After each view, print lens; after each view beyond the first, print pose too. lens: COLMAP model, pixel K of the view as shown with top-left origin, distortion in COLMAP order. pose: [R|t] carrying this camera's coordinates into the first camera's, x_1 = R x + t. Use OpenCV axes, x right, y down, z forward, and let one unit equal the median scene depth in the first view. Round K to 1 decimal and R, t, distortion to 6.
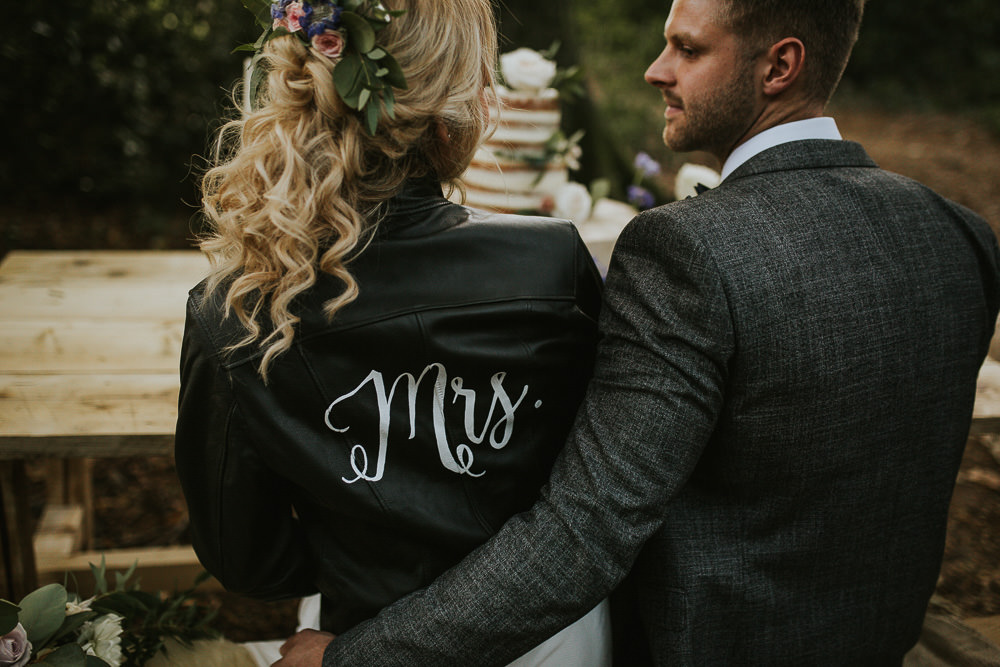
lens RADIAL K [[961.1, 0, 500.5], [0, 961.1, 330.0], [0, 0, 1]] dist [-0.032691, 0.000000]
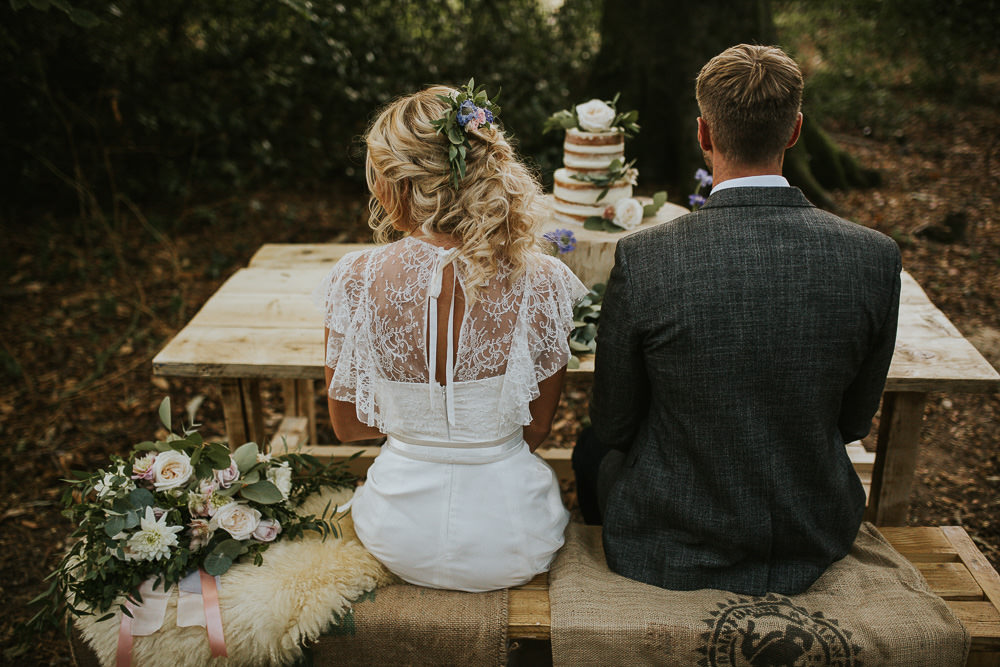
lens RADIAL K [[961.1, 0, 498.7], [0, 961.1, 329.6], [0, 0, 1]] dist [-0.032691, 0.000000]
pose [[0.957483, 0.027298, -0.287197, 0.299377], [-0.015151, 0.998897, 0.044435, -0.023857], [0.288093, -0.038194, 0.956840, -0.366860]]
